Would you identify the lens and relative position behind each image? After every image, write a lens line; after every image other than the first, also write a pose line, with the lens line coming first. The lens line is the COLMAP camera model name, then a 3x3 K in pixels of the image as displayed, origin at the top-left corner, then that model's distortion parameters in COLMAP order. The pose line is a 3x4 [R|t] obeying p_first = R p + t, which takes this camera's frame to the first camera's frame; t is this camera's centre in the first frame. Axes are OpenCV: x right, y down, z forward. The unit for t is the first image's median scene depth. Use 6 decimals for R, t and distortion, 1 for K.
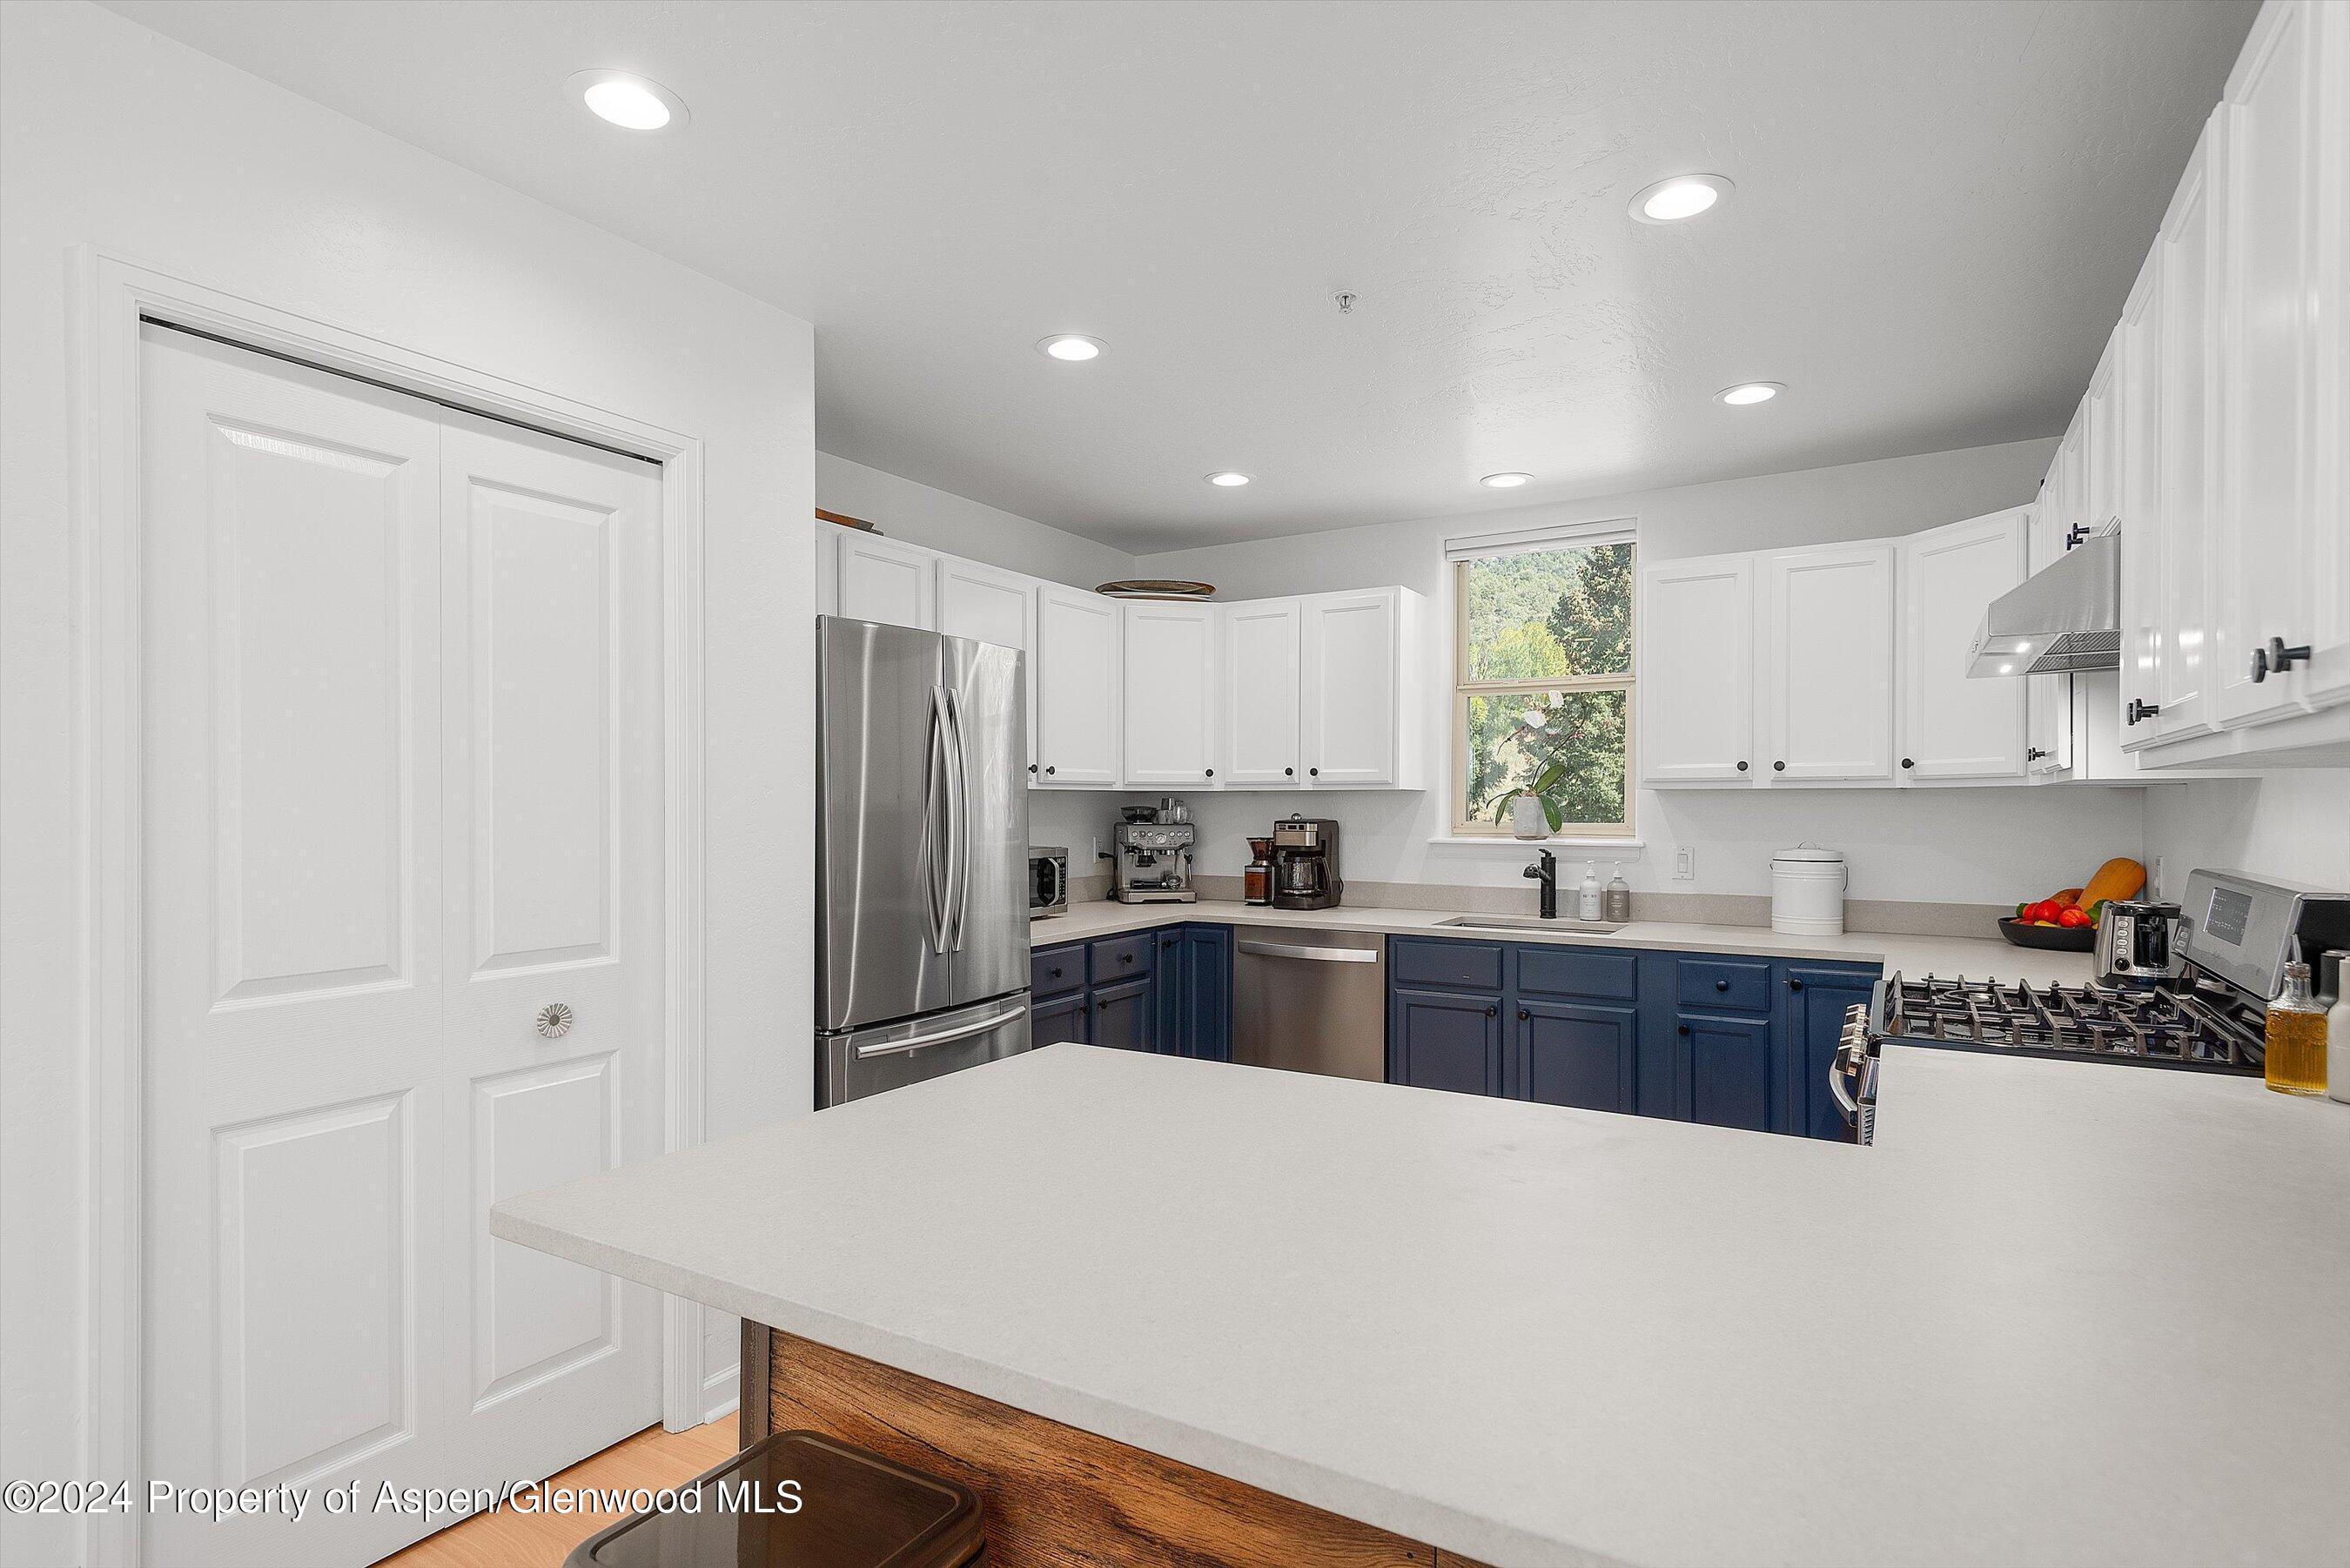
lens RADIAL K [[1248.7, 0, 1173.3], [0, 1248.7, 797.0], [0, 0, 1]] dist [0.022151, 0.000280]
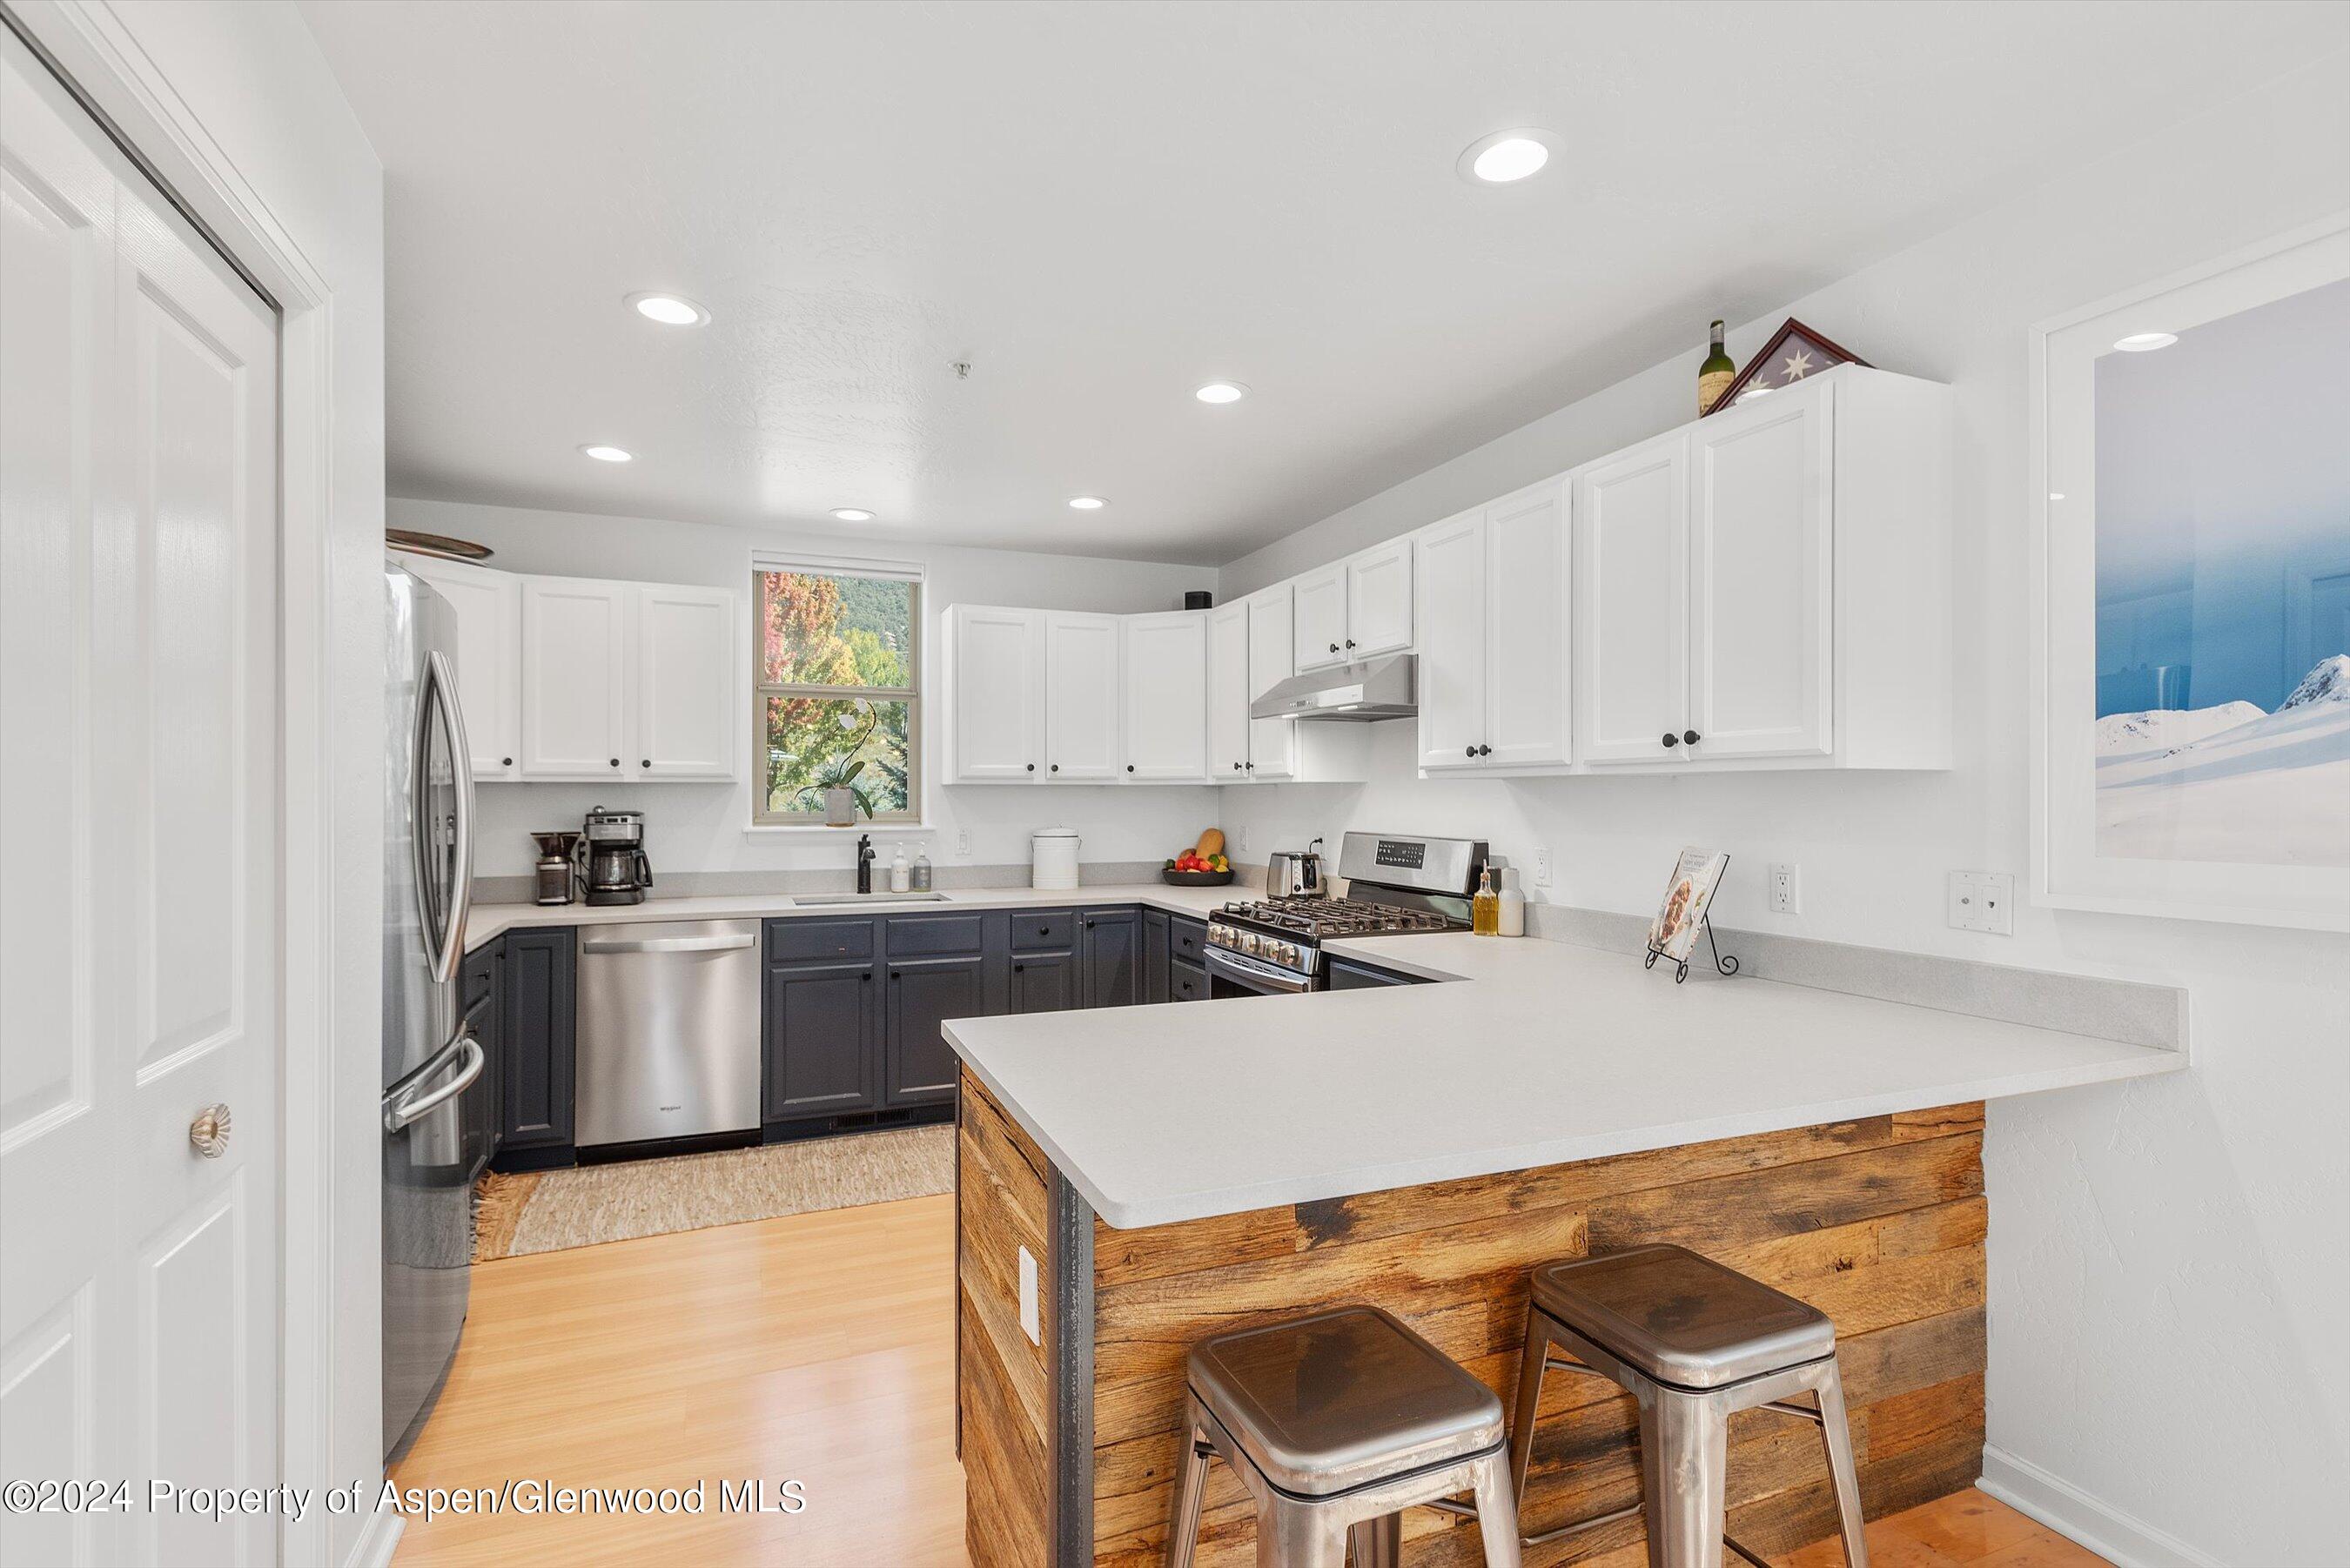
lens RADIAL K [[1145.7, 0, 1192.5], [0, 1145.7, 789.4], [0, 0, 1]] dist [0.014643, -0.005497]
pose [[0.571962, 0.002655, 0.820276, -0.417647], [-0.006117, 0.999981, 0.001029, -0.003499], [-0.820257, -0.005606, 0.571968, 0.140154]]
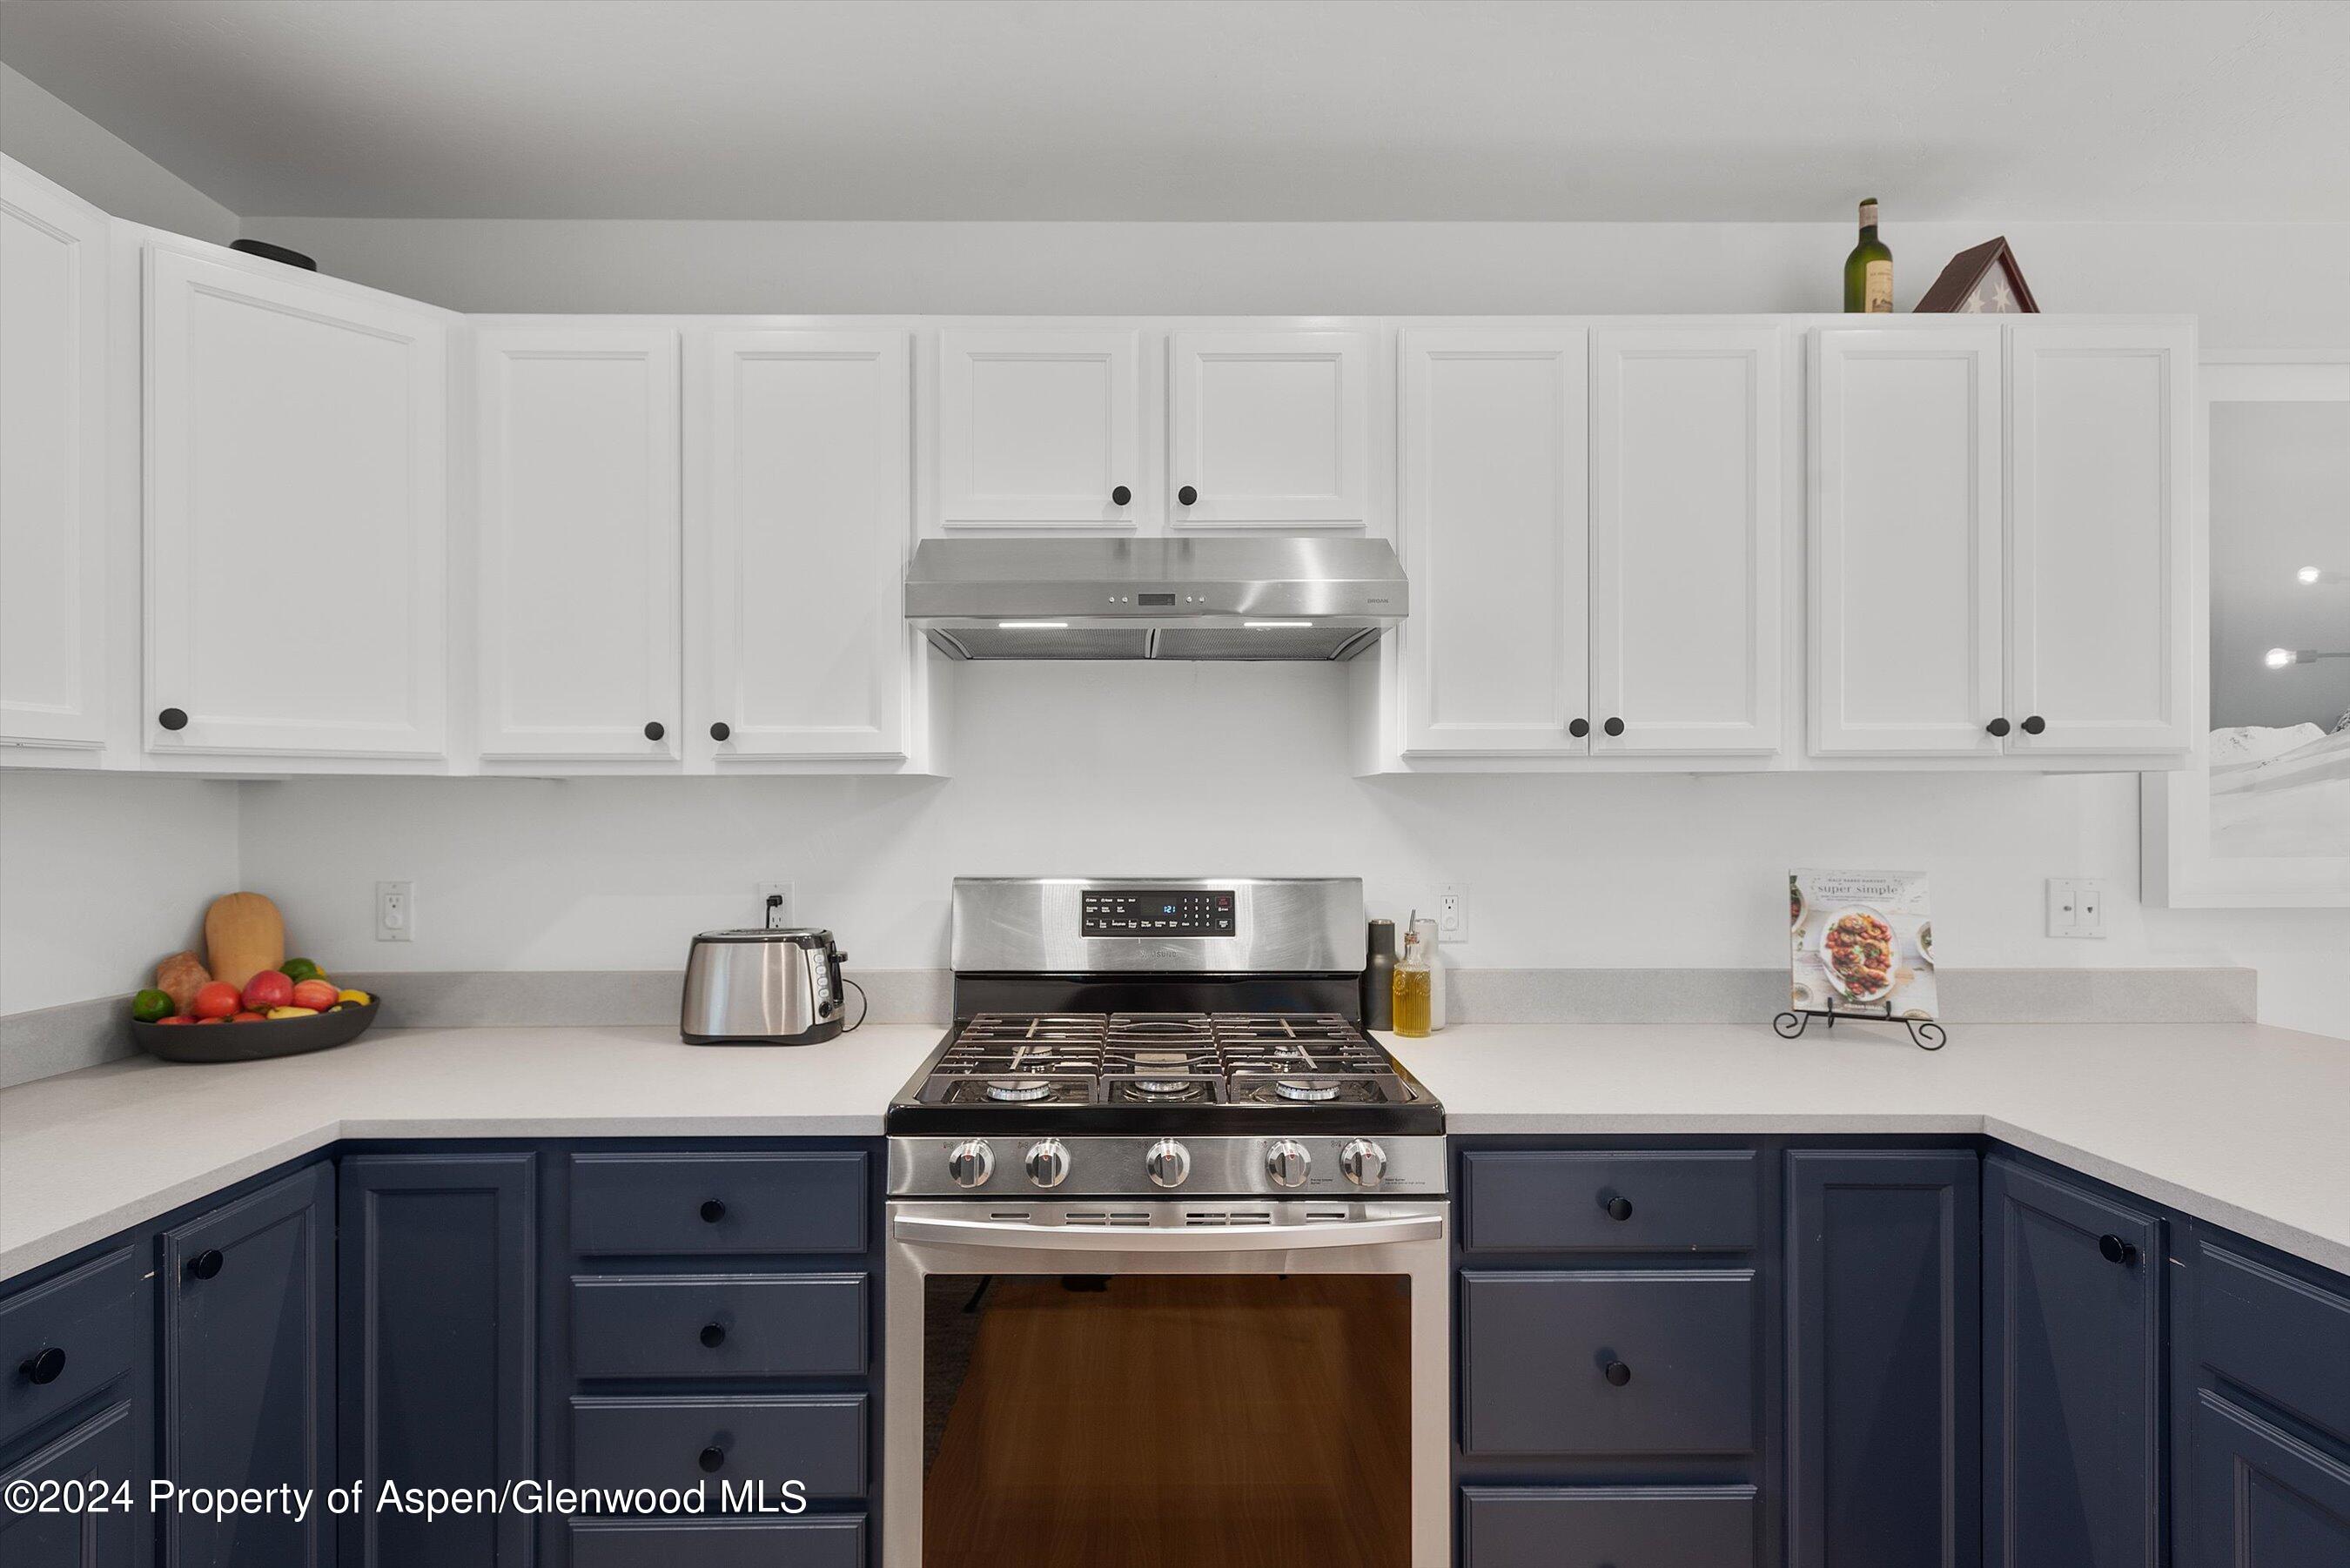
lens RADIAL K [[1145.7, 0, 1172.2], [0, 1145.7, 797.6], [0, 0, 1]] dist [0.014643, -0.005497]
pose [[-0.555956, 0.003501, 0.831204, 0.019378], [-0.006520, 0.999942, -0.008572, 0.003147], [-0.831186, -0.010185, -0.555901, 0.795257]]
